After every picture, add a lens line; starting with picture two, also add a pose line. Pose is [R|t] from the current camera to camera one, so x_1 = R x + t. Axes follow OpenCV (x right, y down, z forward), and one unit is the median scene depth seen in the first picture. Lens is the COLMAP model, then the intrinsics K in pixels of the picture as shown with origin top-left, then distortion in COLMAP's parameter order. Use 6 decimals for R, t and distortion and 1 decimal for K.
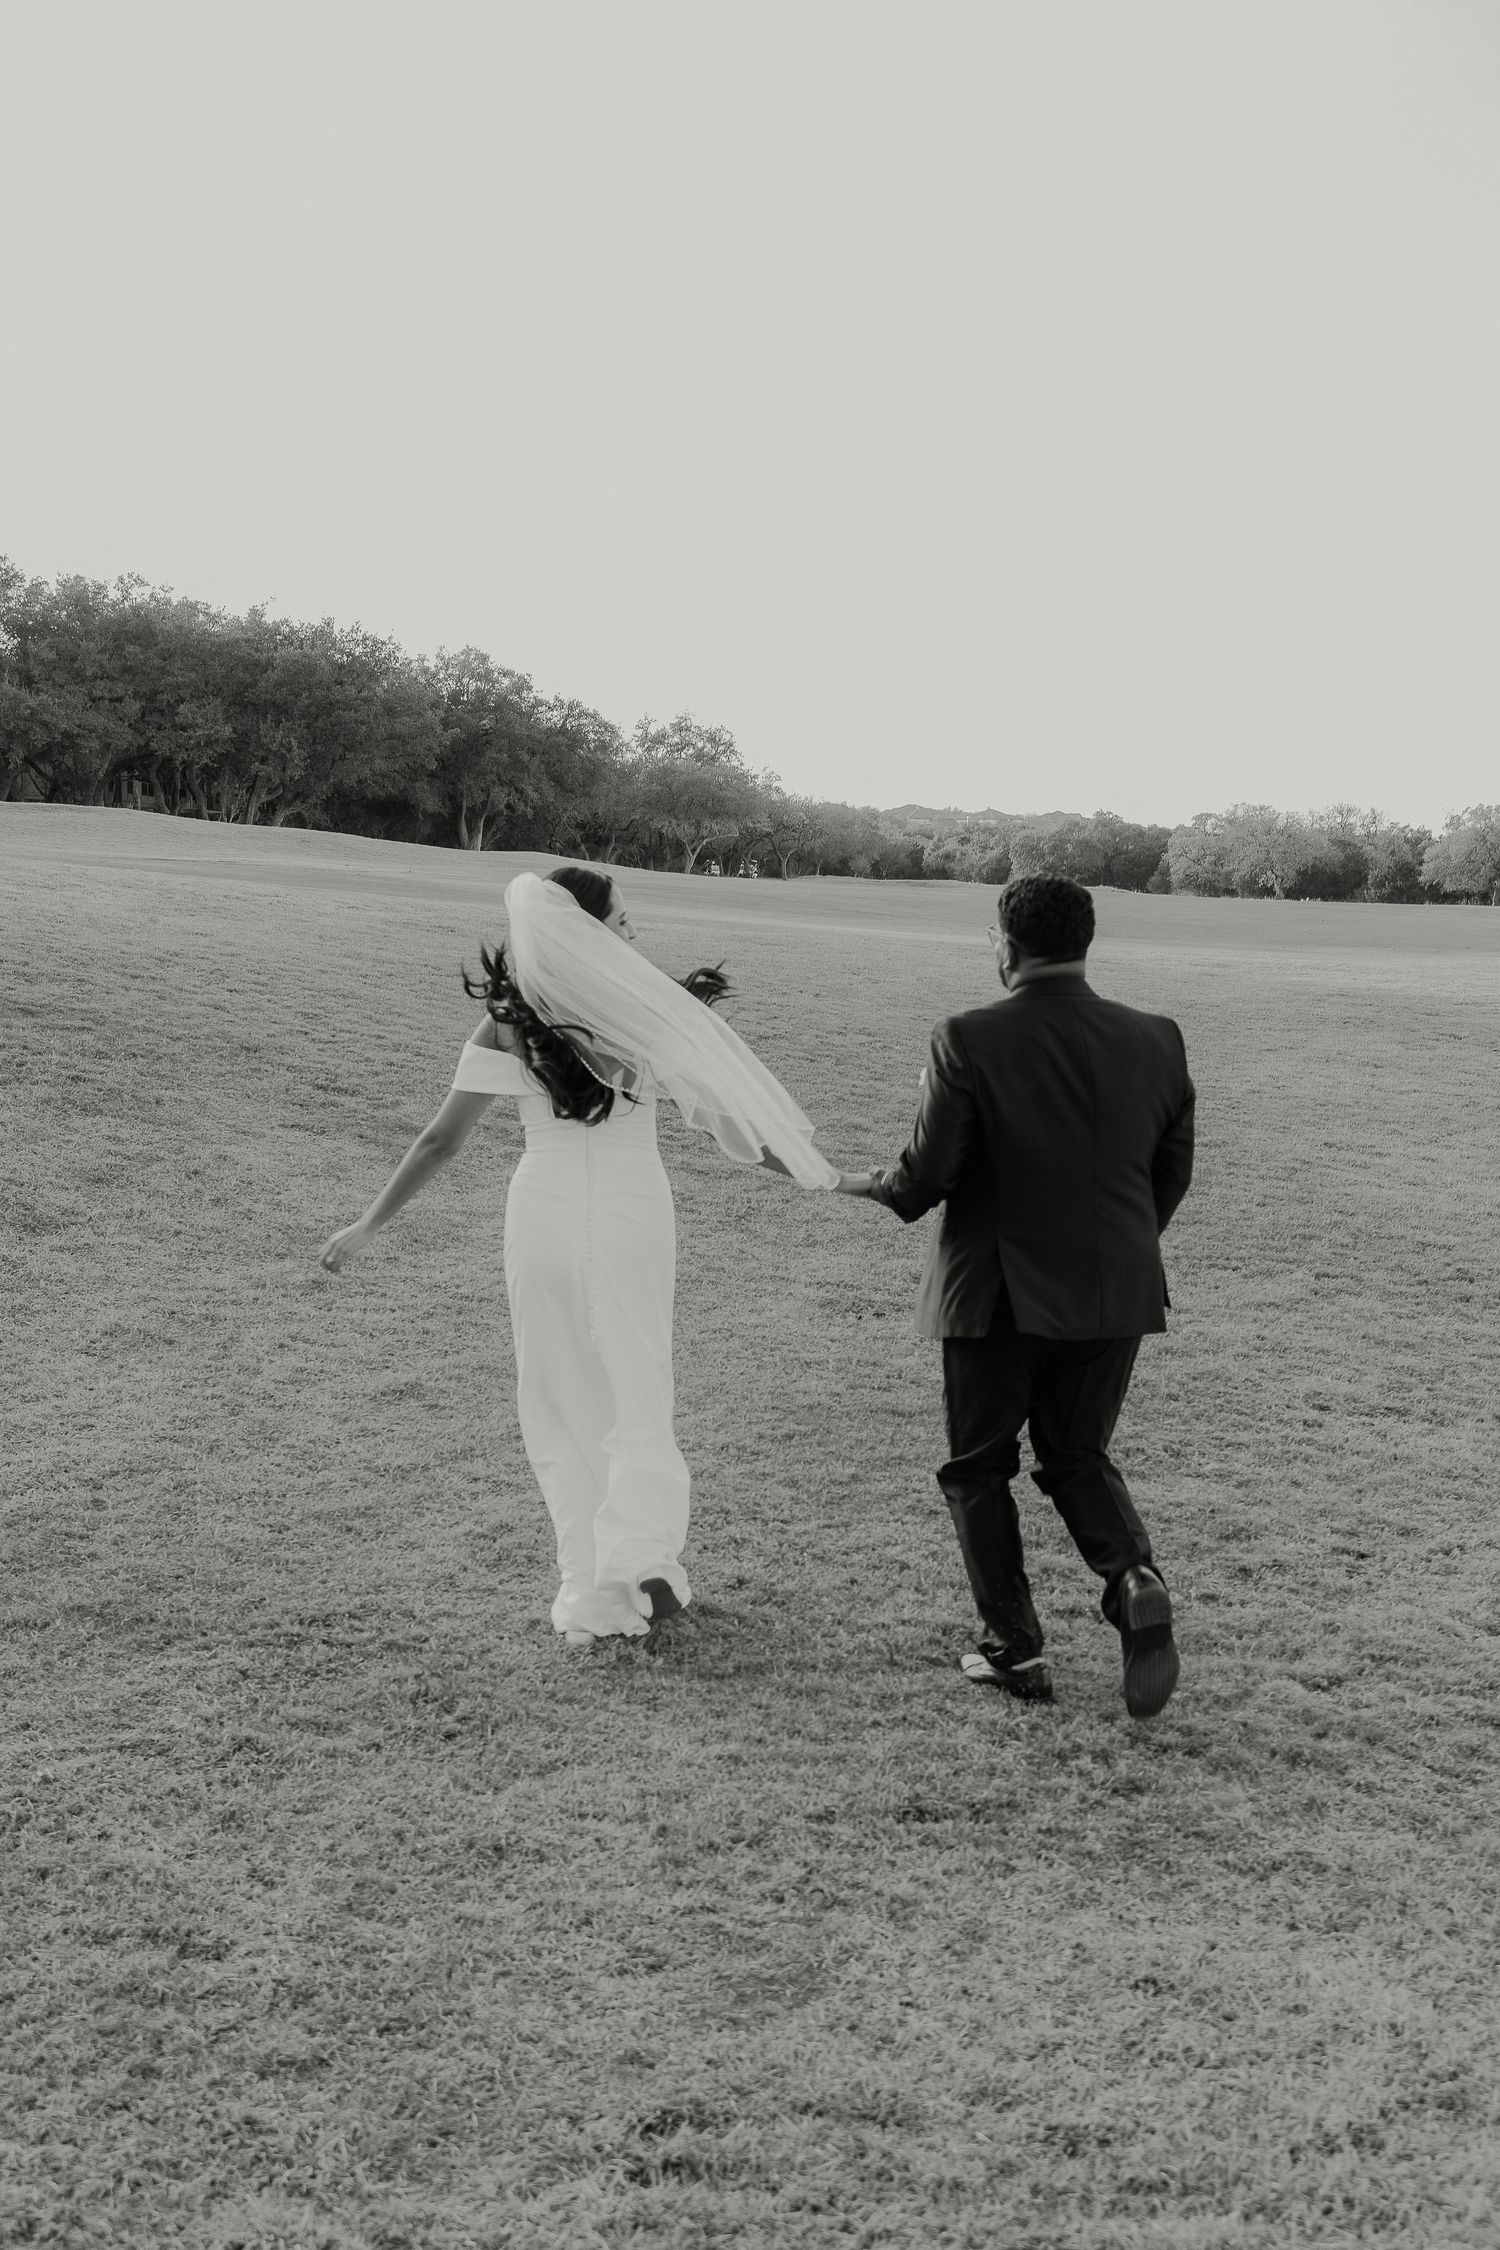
lens RADIAL K [[2068.3, 0, 753.4], [0, 2068.3, 1125.1], [0, 0, 1]] dist [-0.053216, 0.000000]
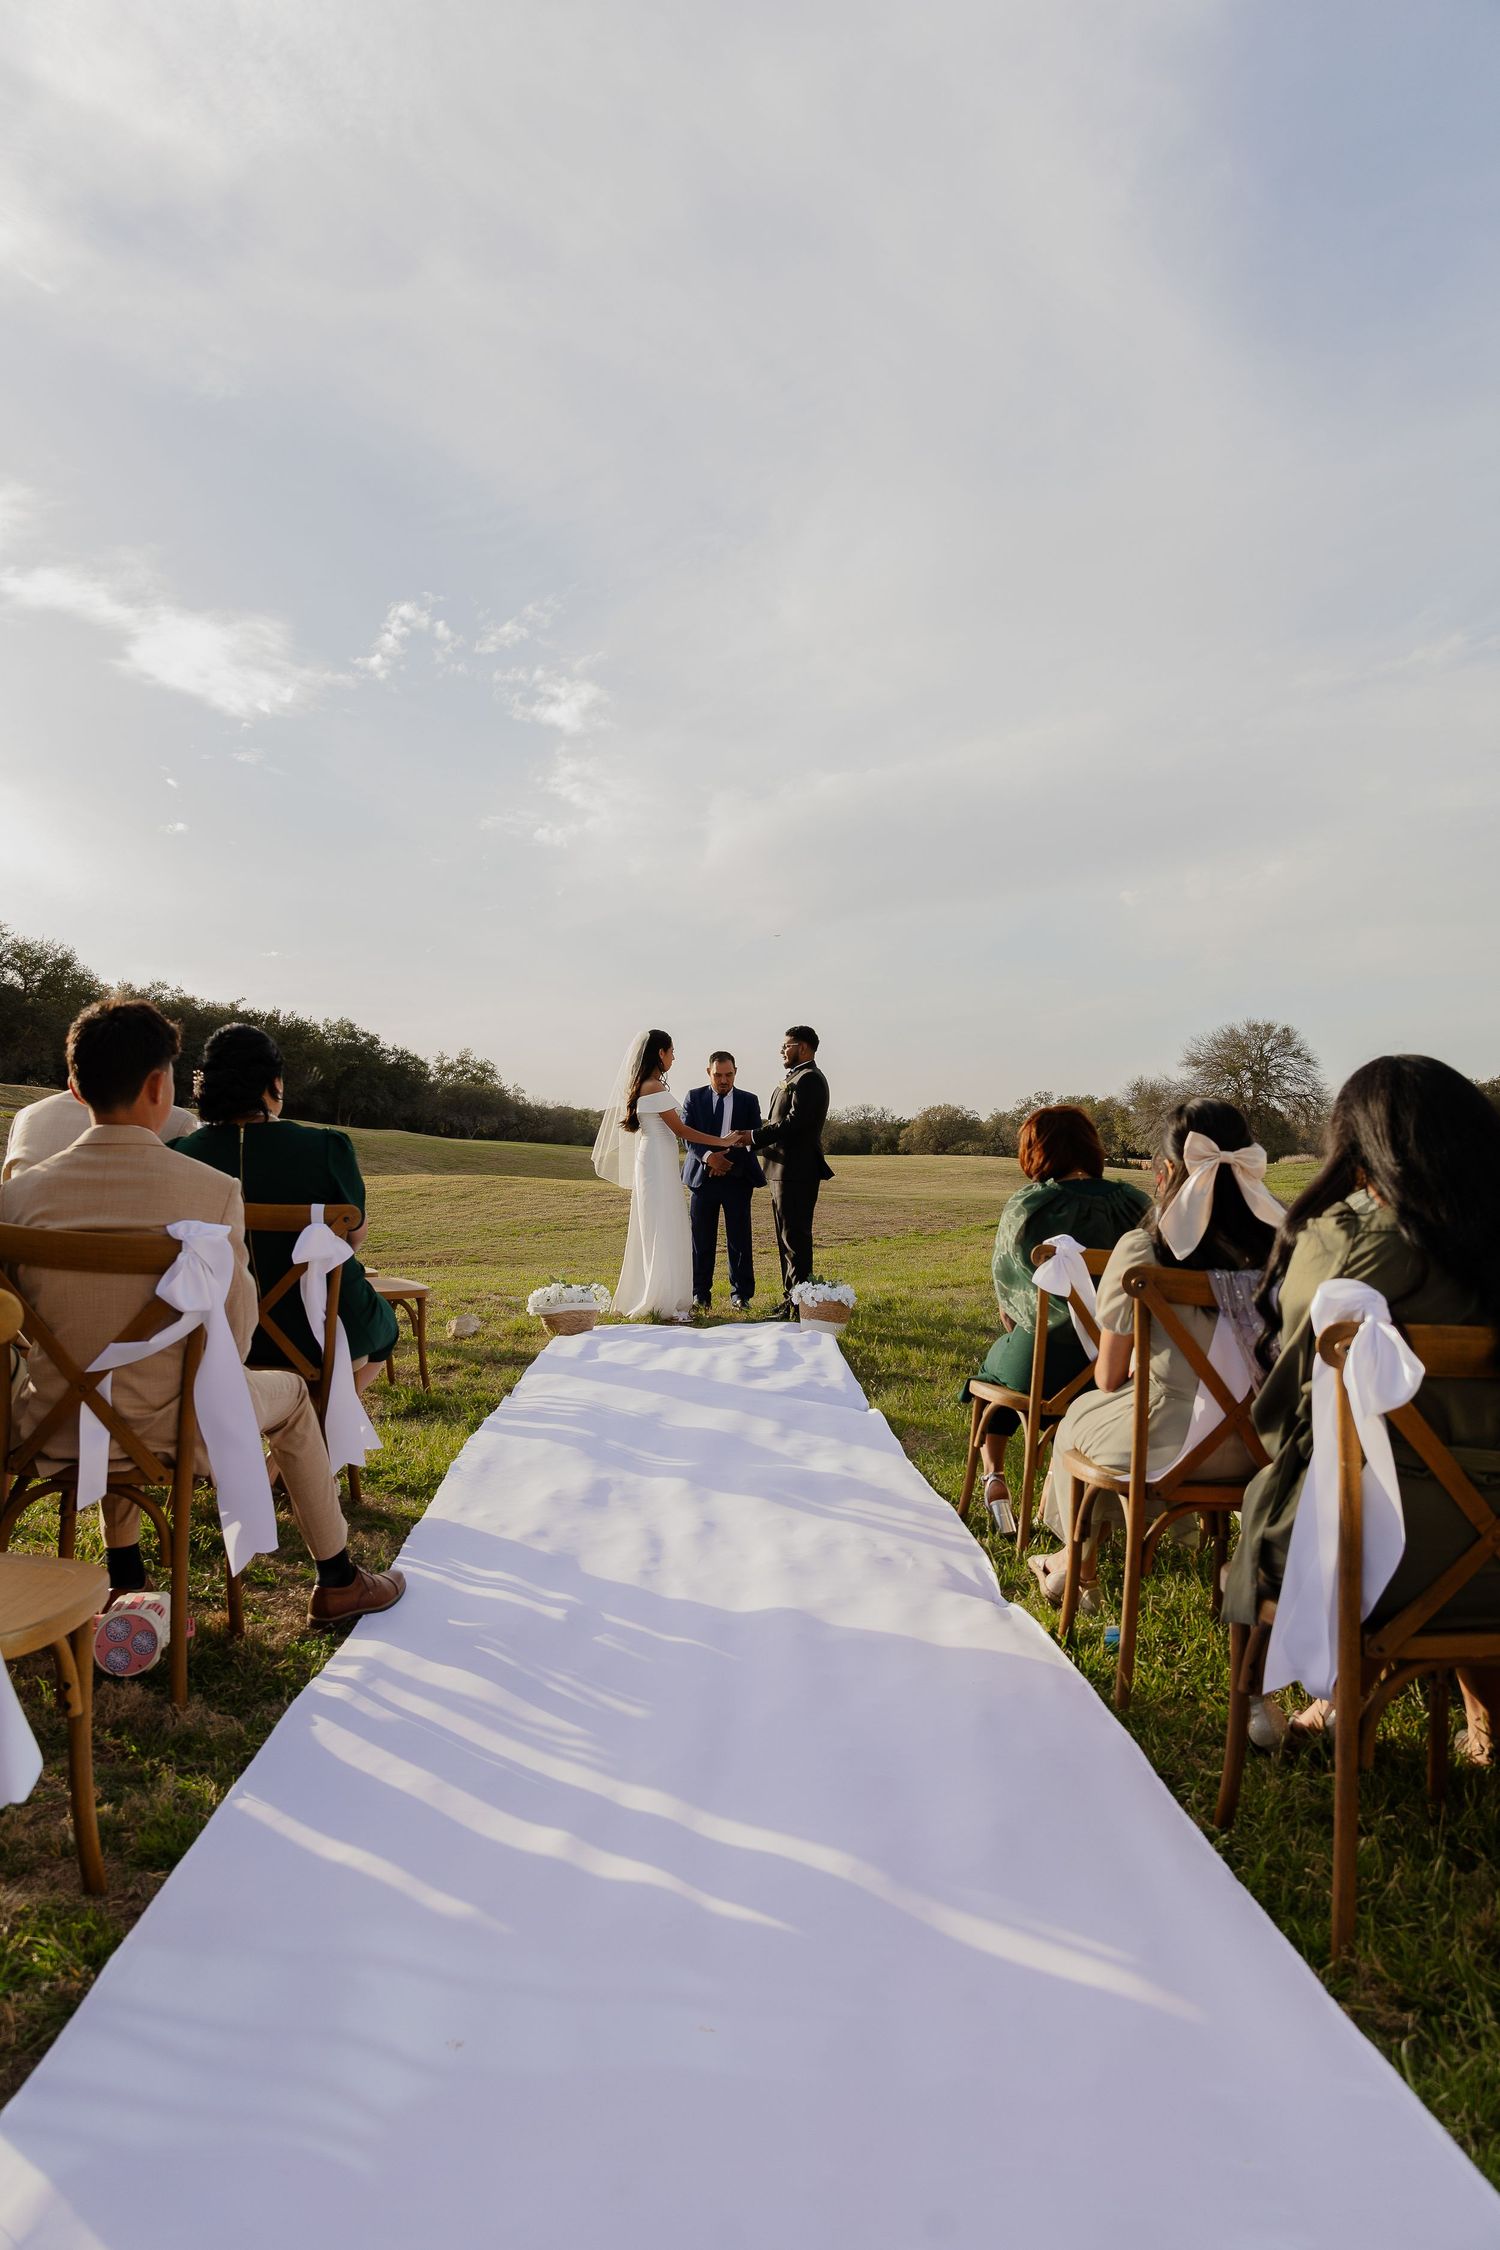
lens RADIAL K [[1542.0, 0, 753.2], [0, 1542.0, 1124.9], [0, 0, 1]] dist [0.000775, 0.000250]
pose [[0.987949, -0.007457, 0.154599, 0.004486], [0.029323, 0.989767, -0.139645, 0.052573], [-0.151975, 0.142496, 0.978059, -0.333880]]
